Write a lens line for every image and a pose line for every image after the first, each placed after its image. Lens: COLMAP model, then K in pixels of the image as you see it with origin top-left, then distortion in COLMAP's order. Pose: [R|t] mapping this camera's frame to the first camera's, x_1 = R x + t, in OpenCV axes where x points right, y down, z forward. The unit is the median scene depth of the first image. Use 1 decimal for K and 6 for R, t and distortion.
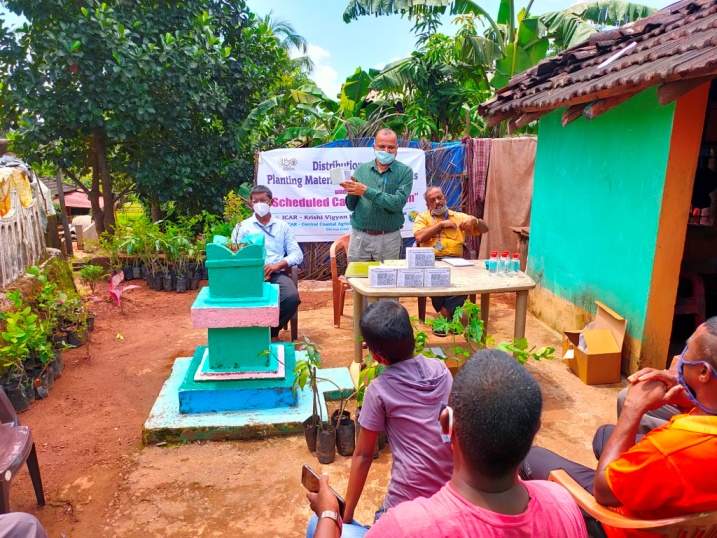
lens RADIAL K [[532.9, 0, 358.5], [0, 532.9, 269.0], [0, 0, 1]] dist [0.064036, -0.066667]
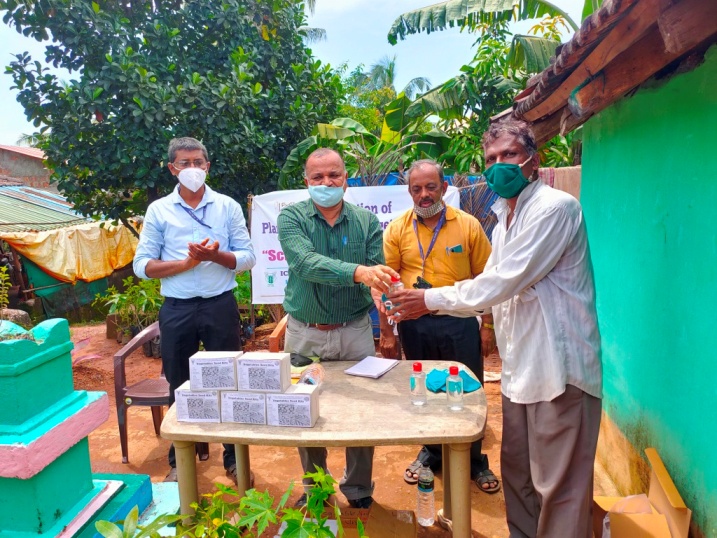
lens RADIAL K [[532.9, 0, 358.5], [0, 532.9, 269.0], [0, 0, 1]] dist [0.064036, -0.066667]
pose [[0.967132, 0.003580, -0.254248, 0.173984], [-0.022676, 0.997131, -0.072217, -0.044580], [0.253260, 0.075609, 0.964439, 0.226336]]
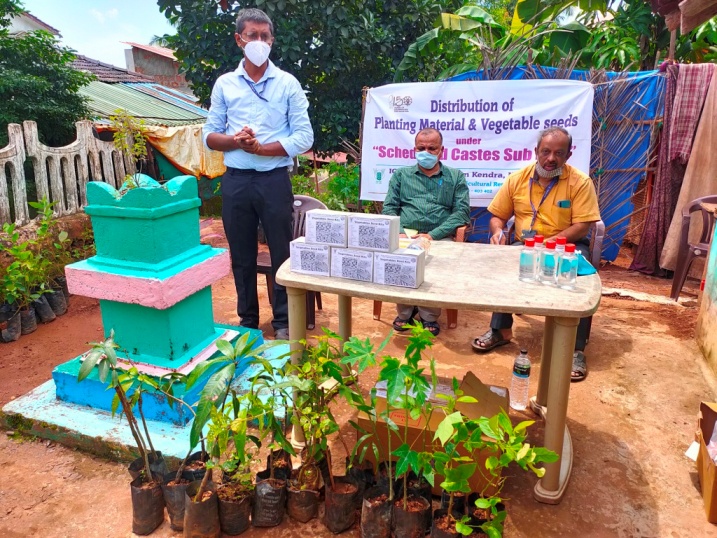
lens RADIAL K [[532.9, 0, 358.5], [0, 532.9, 269.0], [0, 0, 1]] dist [0.064036, -0.066667]
pose [[0.896741, 0.132420, -0.422280, 0.170928], [-0.104306, 0.990545, 0.089116, -0.015270], [0.430088, -0.035867, 0.902074, 0.226966]]
